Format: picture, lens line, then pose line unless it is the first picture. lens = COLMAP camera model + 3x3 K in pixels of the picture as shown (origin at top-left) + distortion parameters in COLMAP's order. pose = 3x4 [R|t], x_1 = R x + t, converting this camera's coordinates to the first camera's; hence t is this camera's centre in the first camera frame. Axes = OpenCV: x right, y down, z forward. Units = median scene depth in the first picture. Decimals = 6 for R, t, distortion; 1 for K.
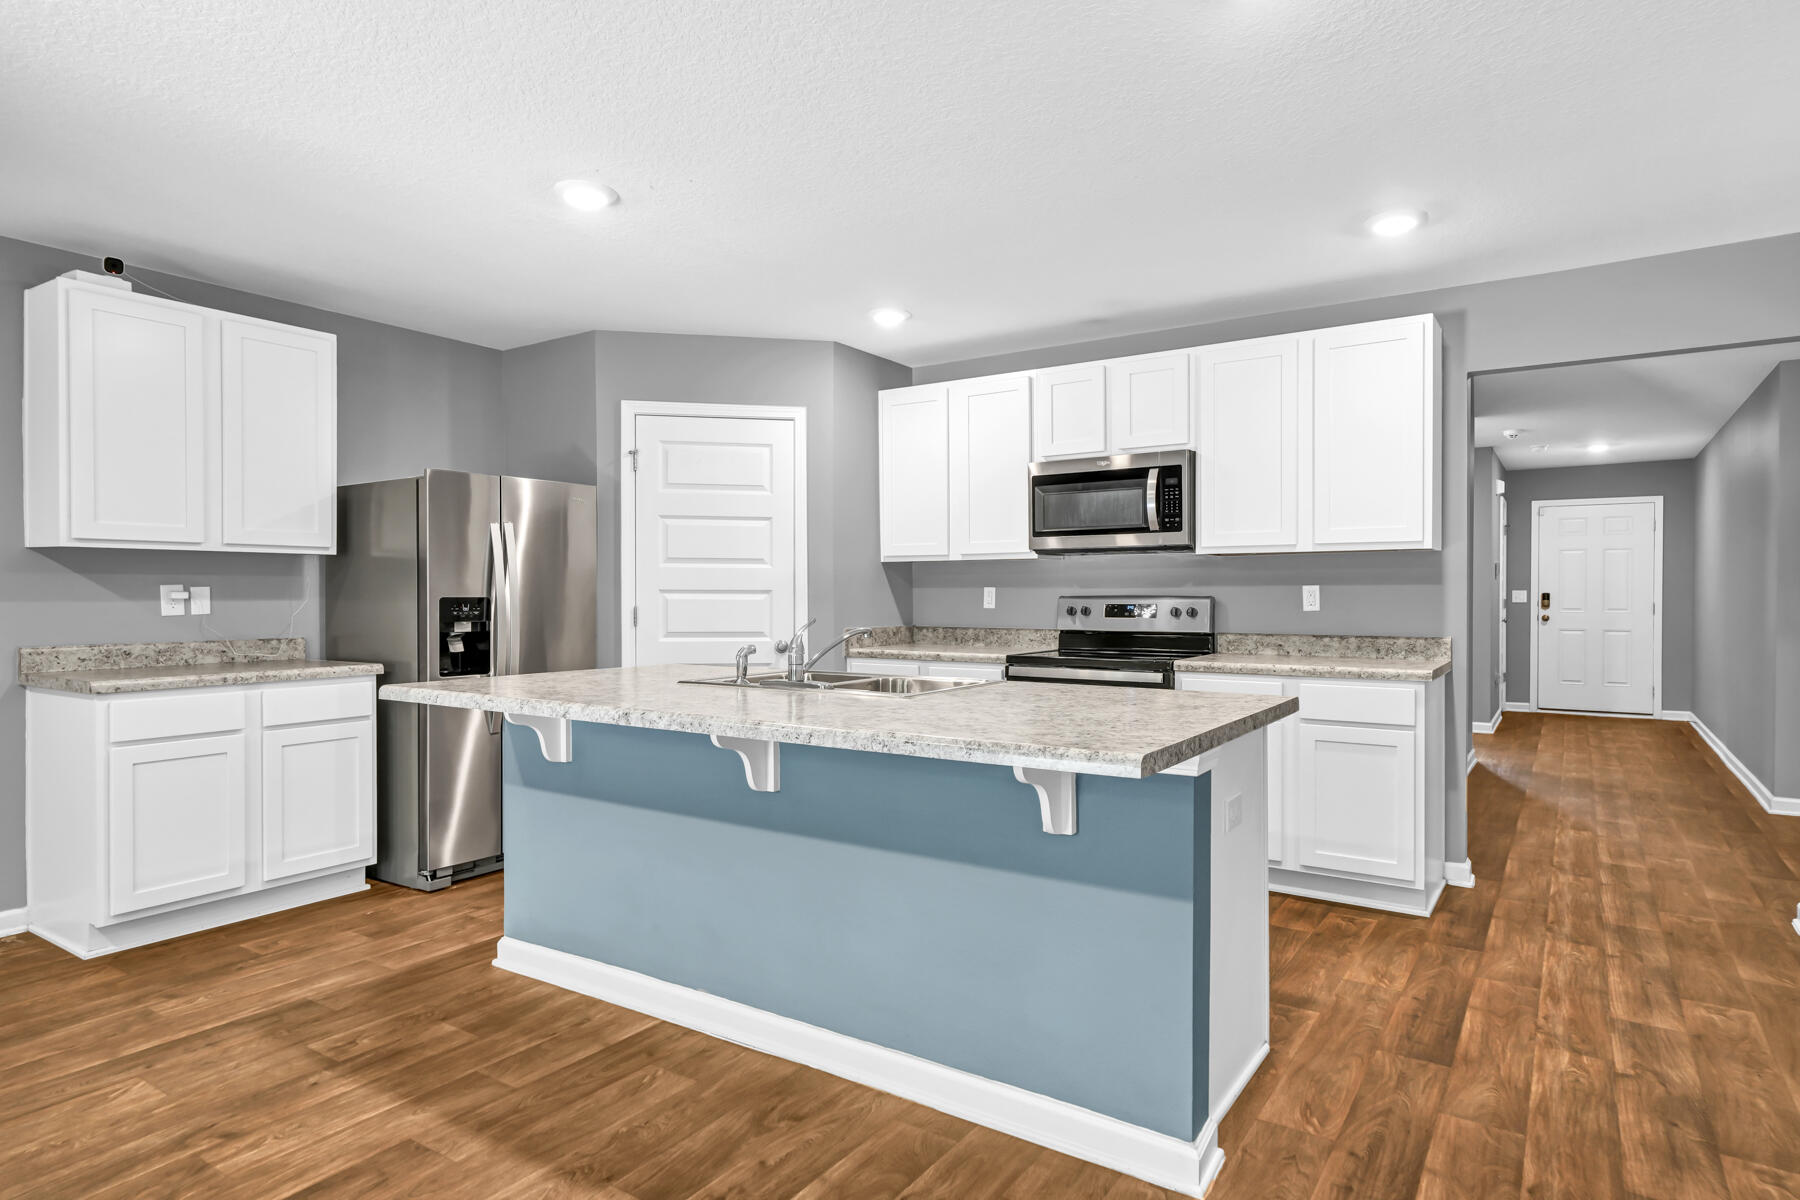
lens RADIAL K [[1035.3, 0, 912.9], [0, 1035.3, 599.4], [0, 0, 1]] dist [0.033998, 0.000344]
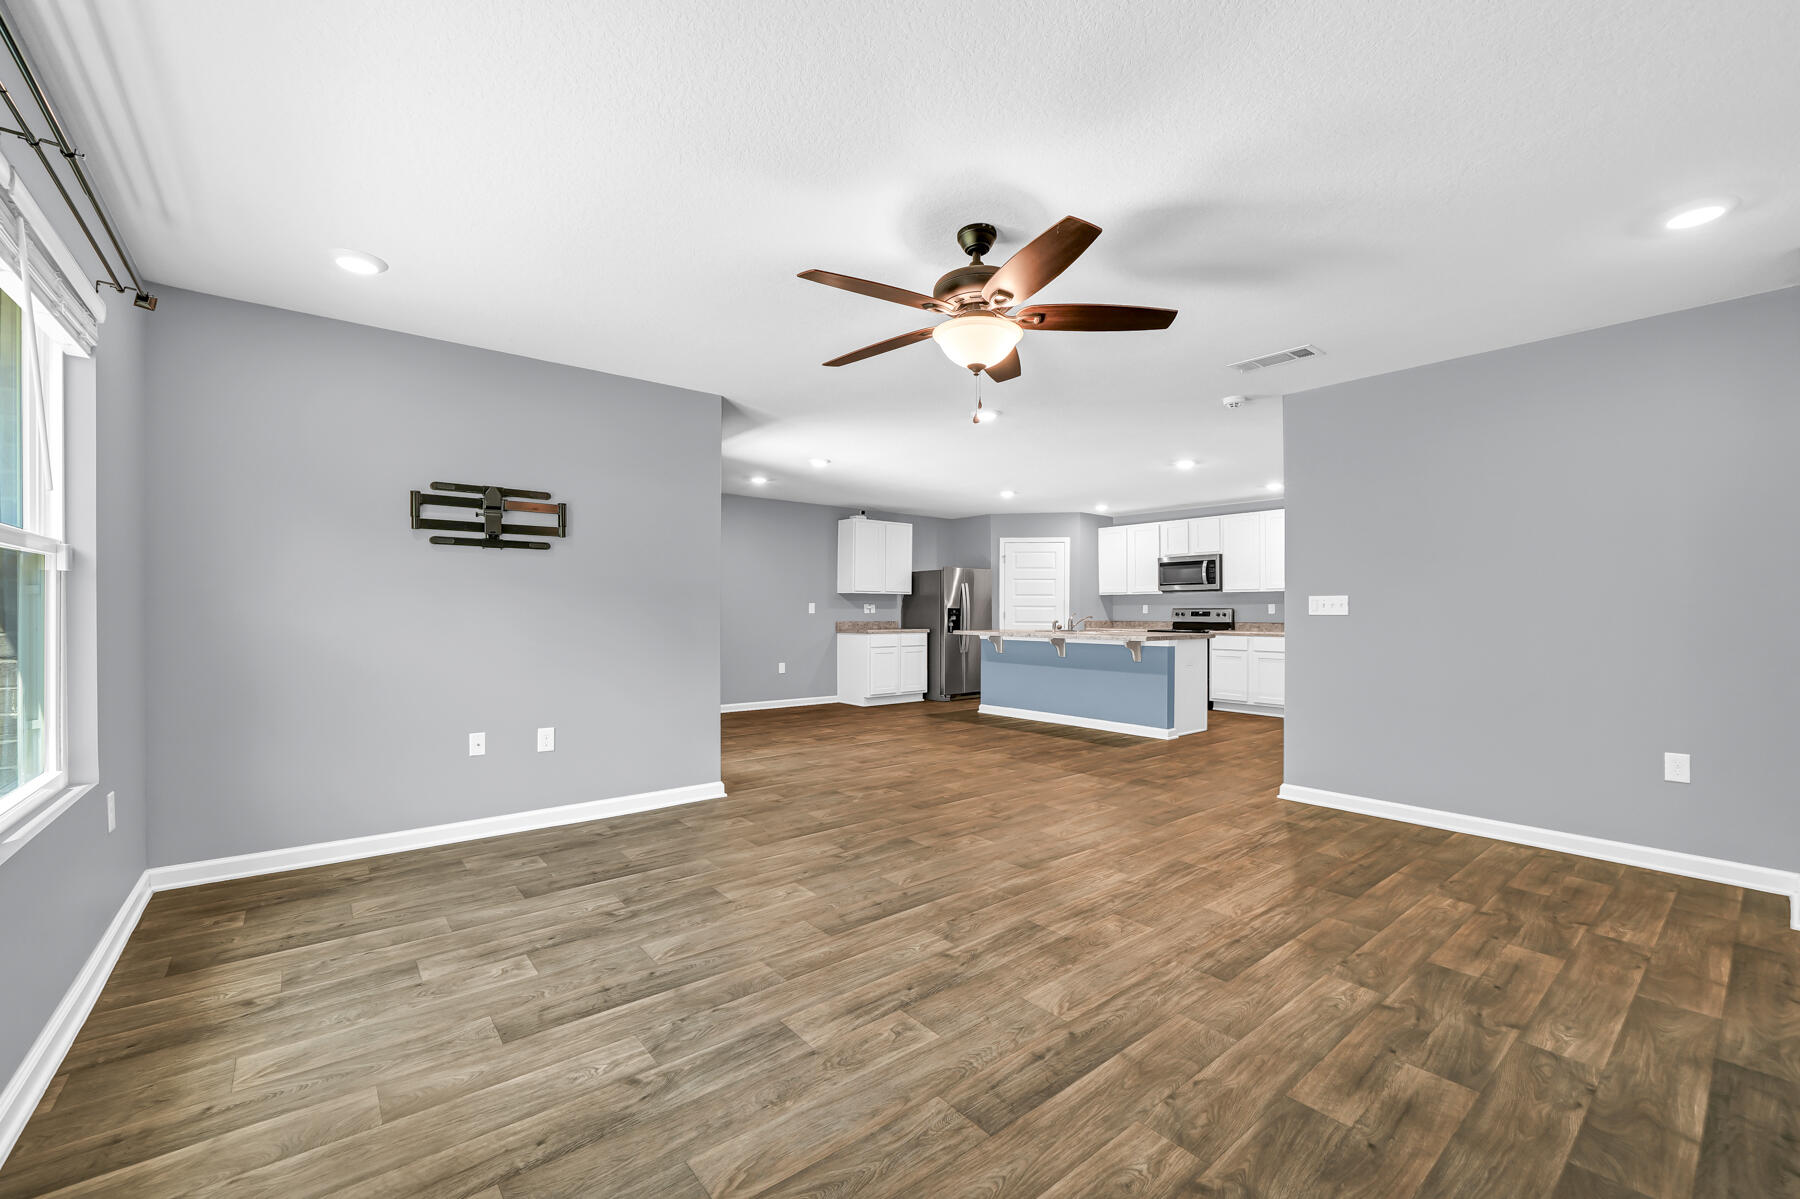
lens RADIAL K [[700.4, 0, 840.5], [0, 700.4, 613.6], [0, 0, 1]] dist [-0.009524, -0.000204]
pose [[0.920224, 0.005500, -0.391355, 0.071758], [-0.007289, 0.999969, -0.003086, 0.023764], [0.391325, 0.005692, 0.920235, -1.036731]]
